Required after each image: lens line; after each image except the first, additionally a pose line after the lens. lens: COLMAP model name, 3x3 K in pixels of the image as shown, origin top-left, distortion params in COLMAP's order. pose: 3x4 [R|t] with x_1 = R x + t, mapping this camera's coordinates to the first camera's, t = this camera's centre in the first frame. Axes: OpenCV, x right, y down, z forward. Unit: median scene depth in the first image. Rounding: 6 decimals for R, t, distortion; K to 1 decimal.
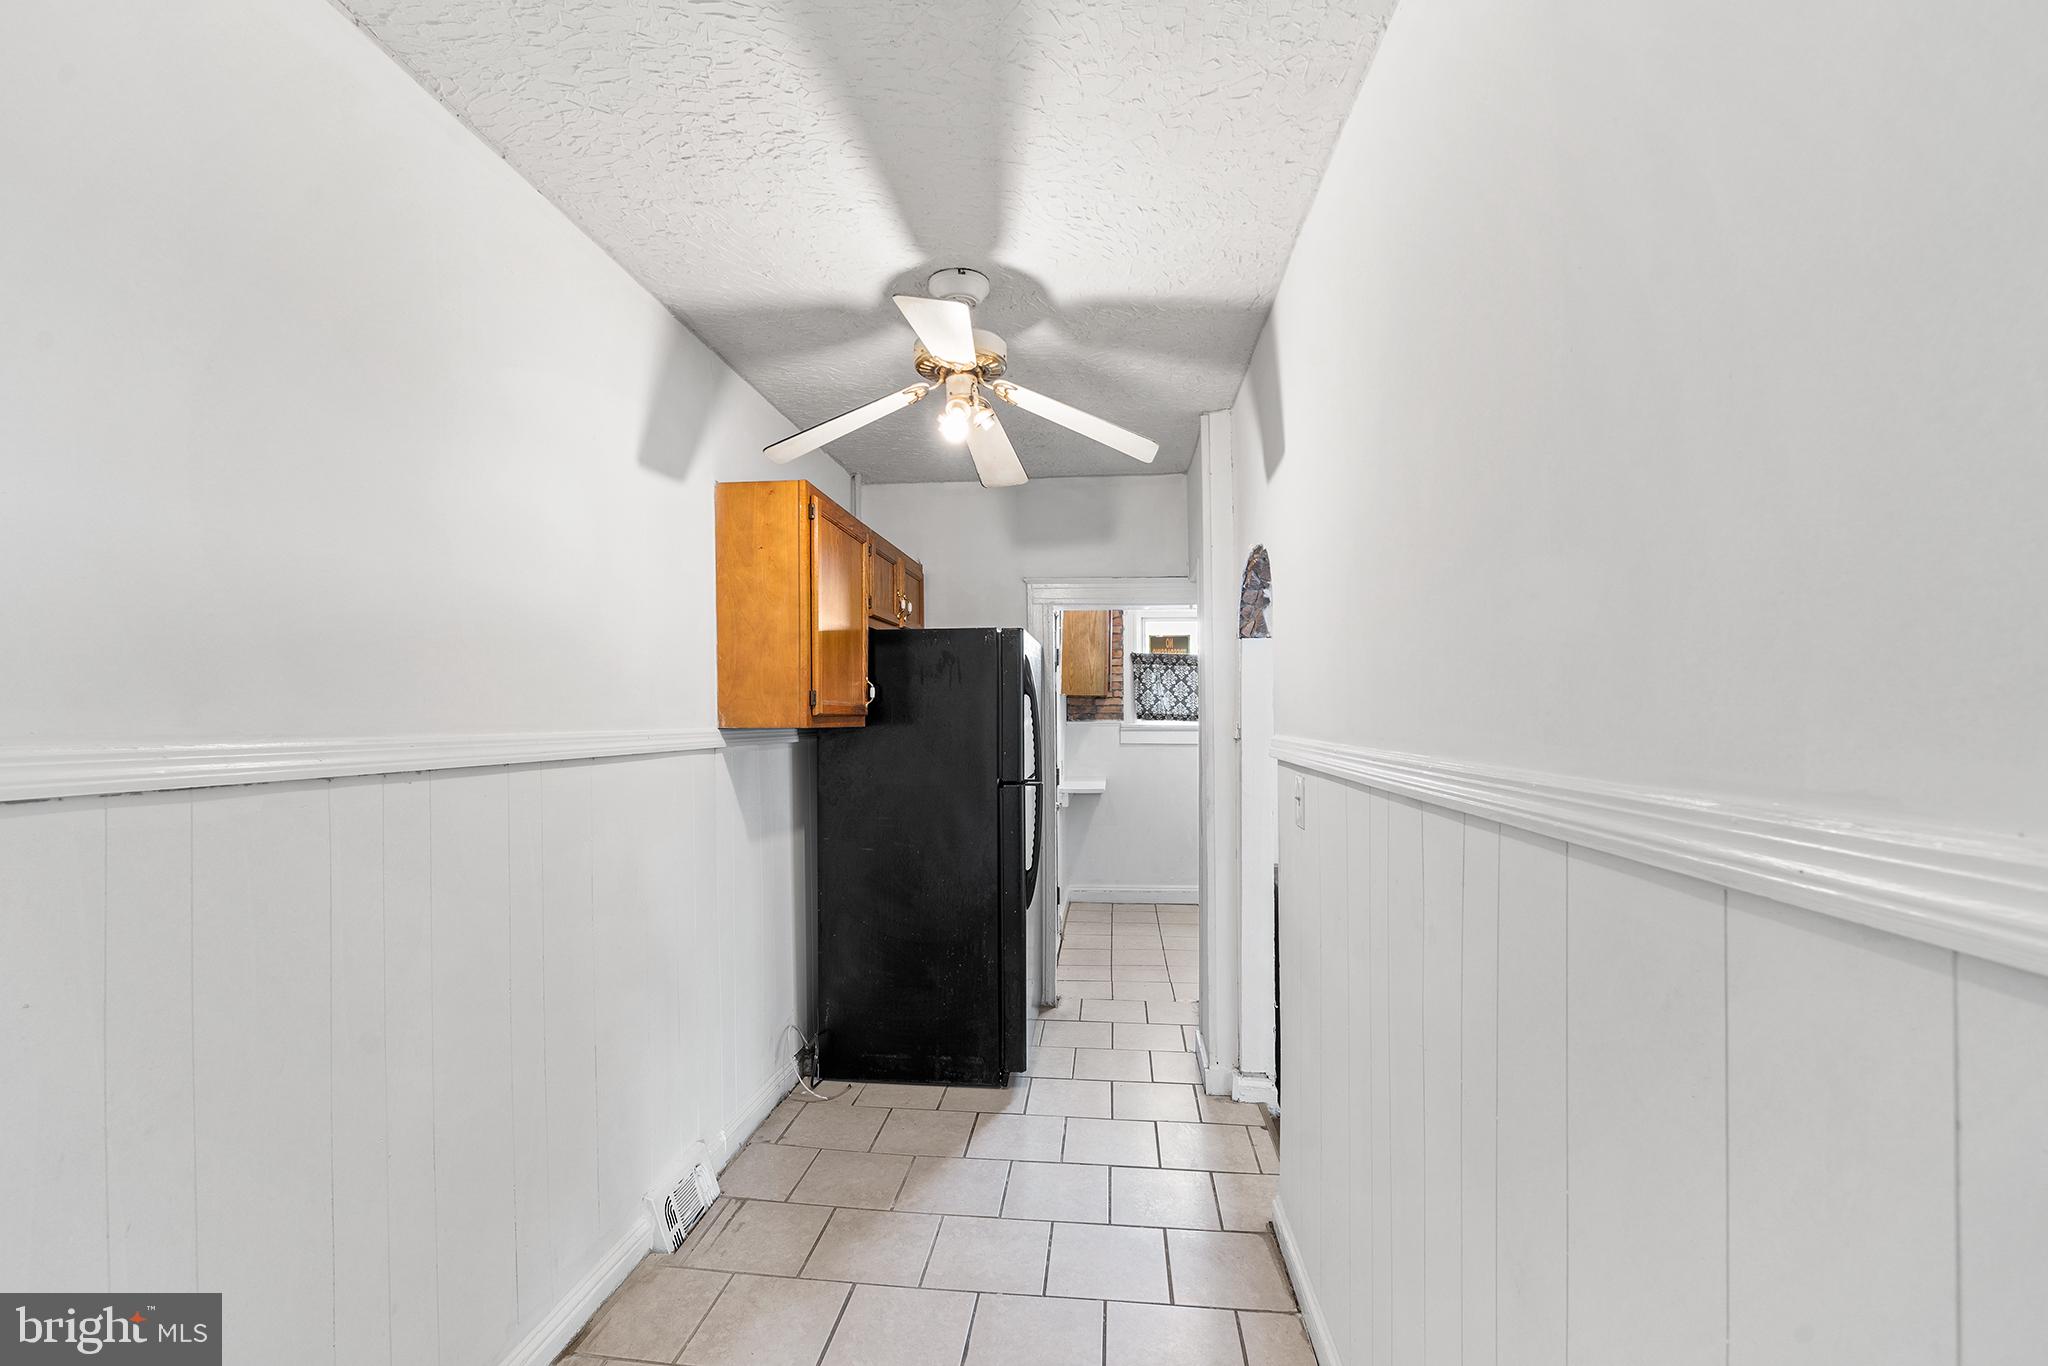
lens RADIAL K [[842.4, 0, 1021.4], [0, 842.4, 699.7], [0, 0, 1]] dist [0.003076, 0.000189]
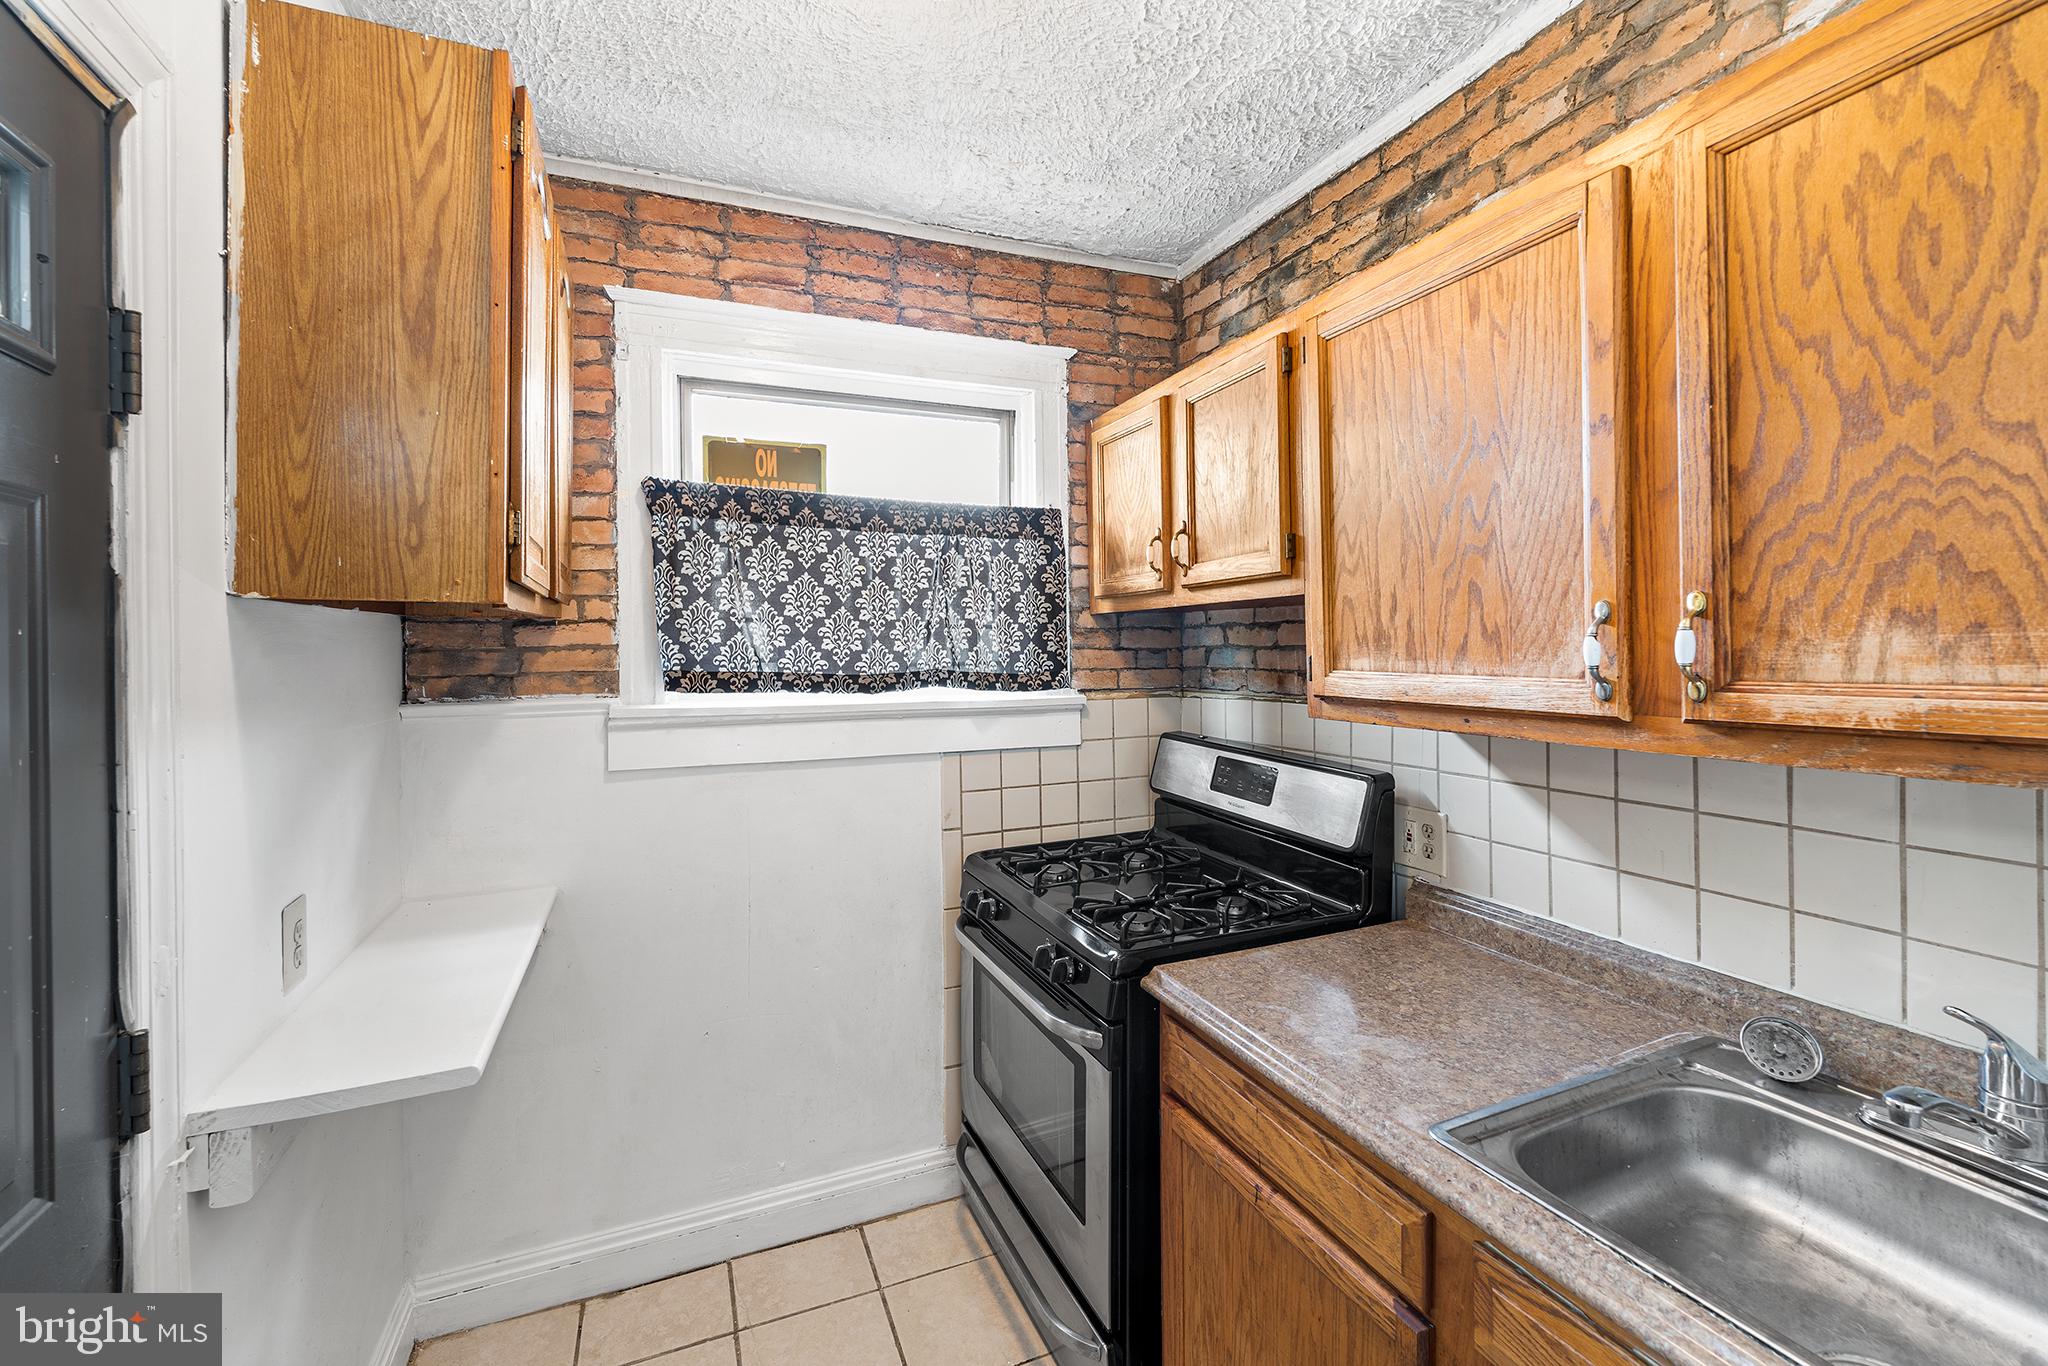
lens RADIAL K [[842.4, 0, 987.8], [0, 842.4, 650.1], [0, 0, 1]] dist [0.003076, 0.000189]
pose [[0.891306, -0.005228, 0.453372, 0.102313], [0.004375, 0.999986, 0.002929, 0.007519], [-0.453381, -0.000627, 0.891316, 0.666499]]
